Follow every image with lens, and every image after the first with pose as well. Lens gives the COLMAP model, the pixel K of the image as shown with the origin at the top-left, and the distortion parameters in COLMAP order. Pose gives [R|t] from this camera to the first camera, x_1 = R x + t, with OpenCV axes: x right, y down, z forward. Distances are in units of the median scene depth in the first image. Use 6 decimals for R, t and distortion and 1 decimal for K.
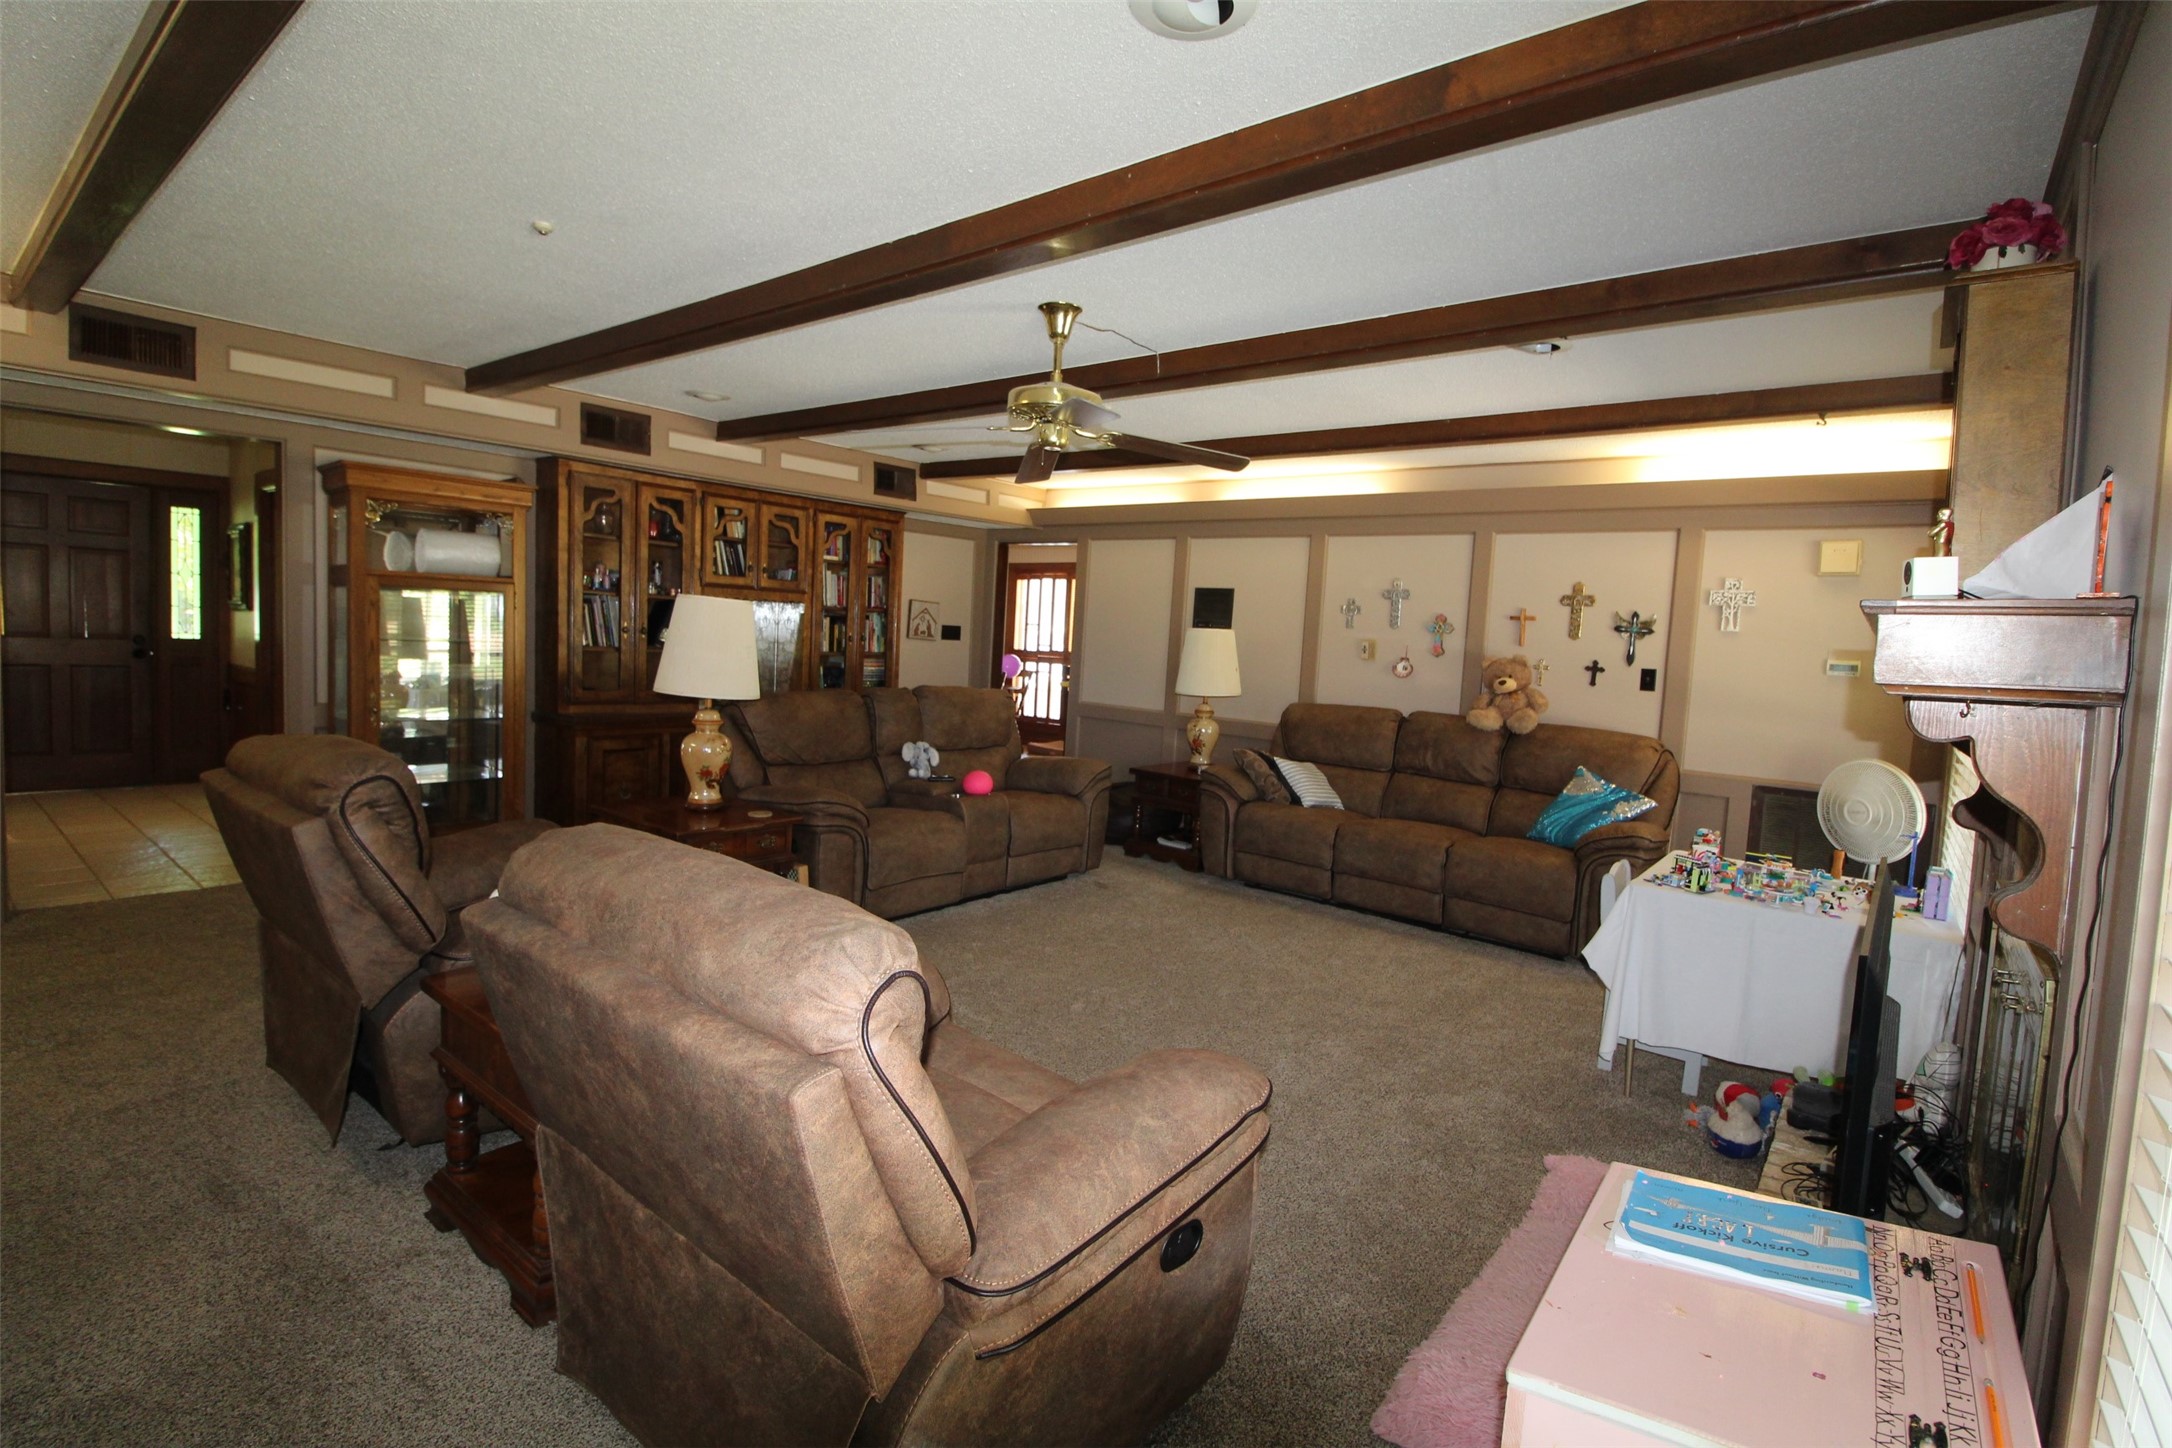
lens RADIAL K [[1013.8, 0, 1087.8], [0, 1013.8, 709.7], [0, 0, 1]] dist [-0.001721, -0.000700]
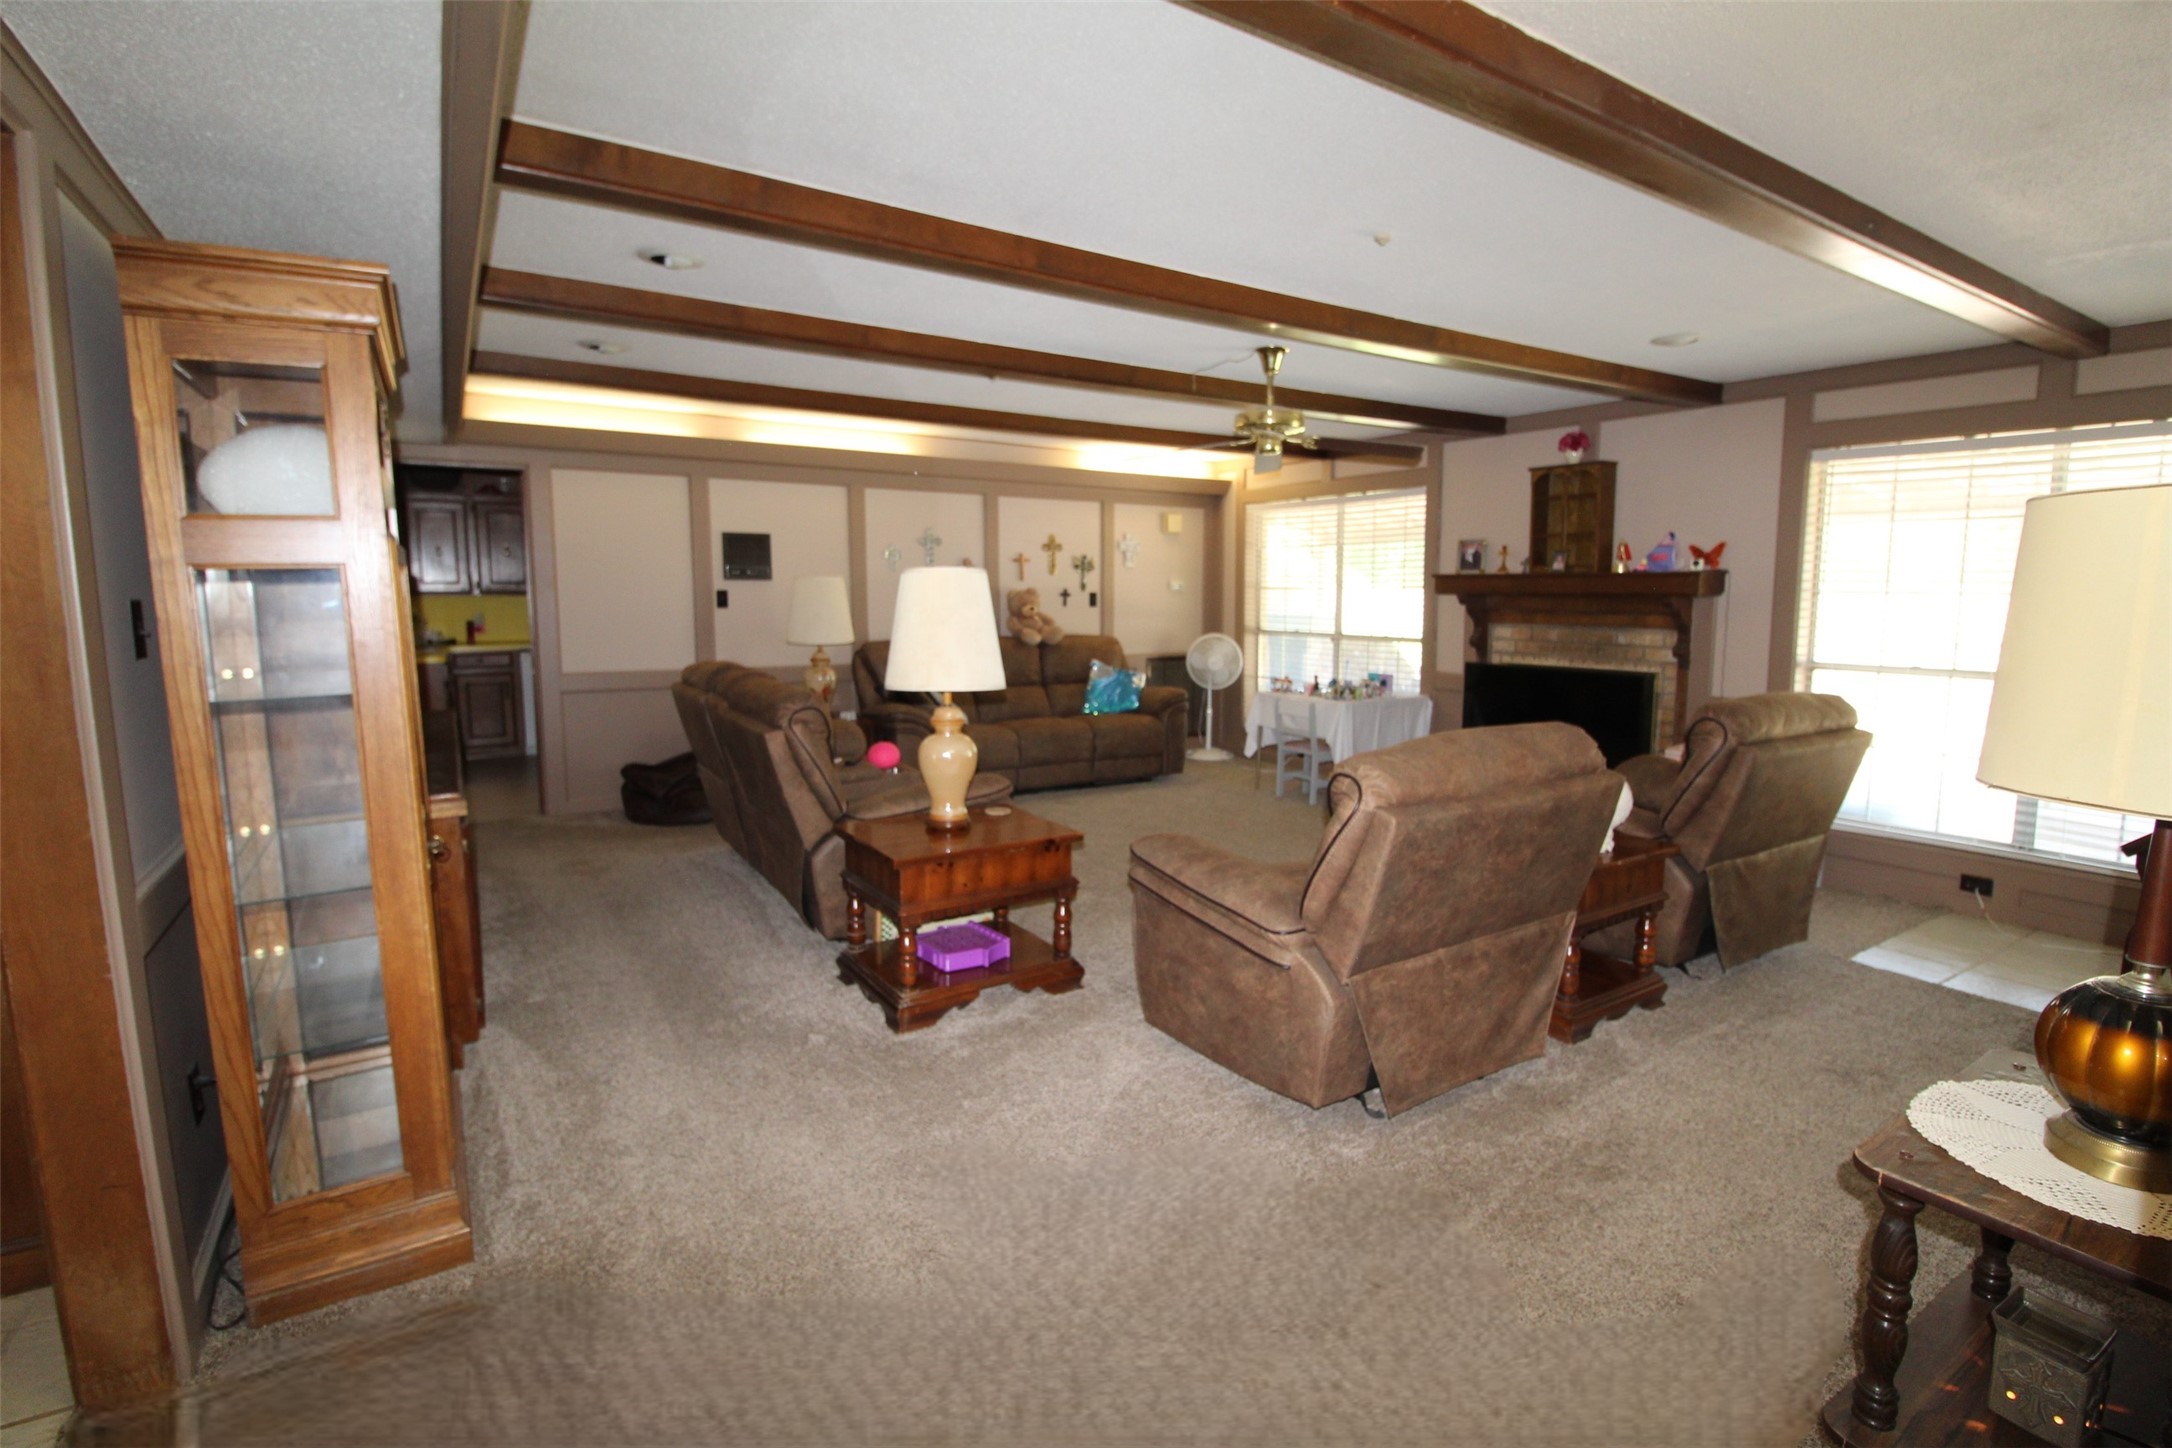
lens RADIAL K [[1013.8, 0, 1089.7], [0, 1013.8, 721.4], [0, 0, 1]] dist [-0.001721, -0.000700]
pose [[0.303375, -0.176509, 0.936380, -0.923718], [0.084733, 0.983798, 0.157994, -0.090631], [-0.949096, 0.031411, 0.313416, 0.522870]]
